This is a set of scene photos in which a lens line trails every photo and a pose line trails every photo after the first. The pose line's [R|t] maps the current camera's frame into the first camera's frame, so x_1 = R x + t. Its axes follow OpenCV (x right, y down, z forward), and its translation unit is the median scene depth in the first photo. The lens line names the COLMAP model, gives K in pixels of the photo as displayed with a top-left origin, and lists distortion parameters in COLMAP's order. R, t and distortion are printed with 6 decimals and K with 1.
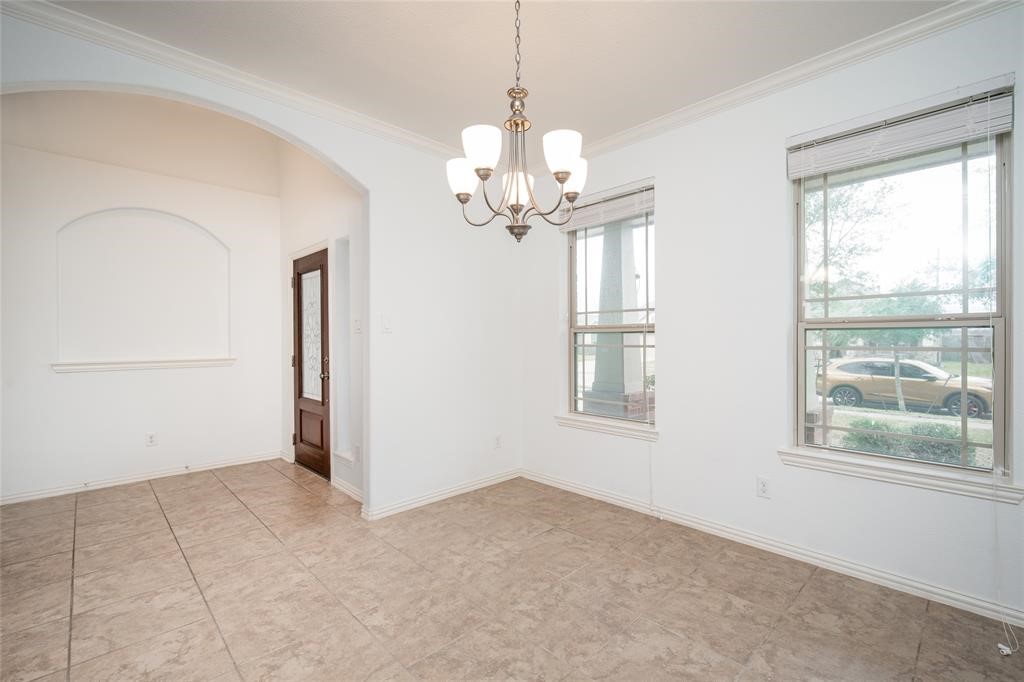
lens RADIAL K [[454.5, 0, 514.3], [0, 454.5, 342.0], [0, 0, 1]] dist [-0.005599, 0.000821]
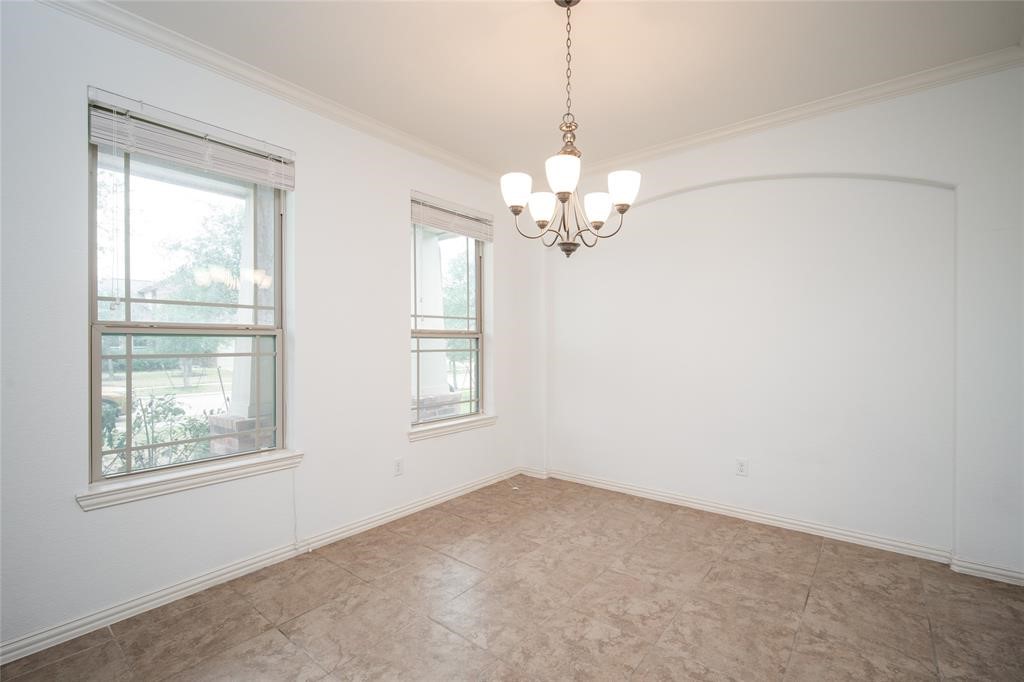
lens RADIAL K [[454.5, 0, 547.5], [0, 454.5, 341.1], [0, 0, 1]] dist [-0.005599, 0.000821]
pose [[-0.175076, 0.008385, 0.984519, -0.619723], [0.009746, 0.999930, -0.006783, -0.002768], [-0.984507, 0.008407, -0.175145, 0.705972]]
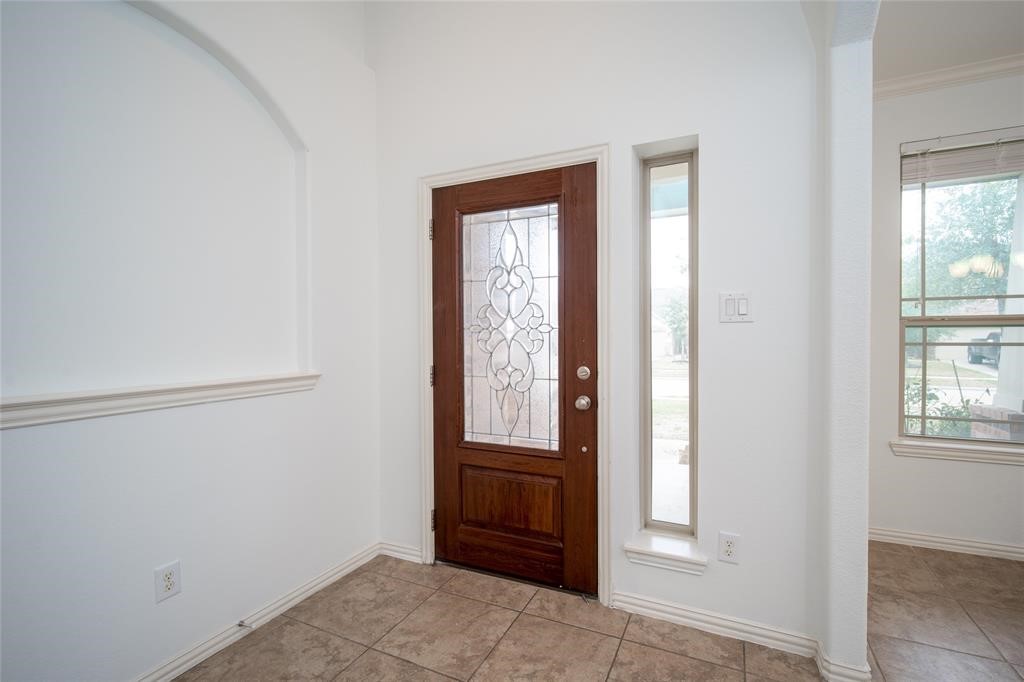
lens RADIAL K [[454.5, 0, 512.3], [0, 454.5, 343.4], [0, 0, 1]] dist [-0.005599, 0.000821]
pose [[0.931577, -0.006352, 0.363489, -0.889134], [0.004000, 0.999966, 0.007223, -0.000488], [-0.363522, -0.005275, 0.931571, 0.690022]]
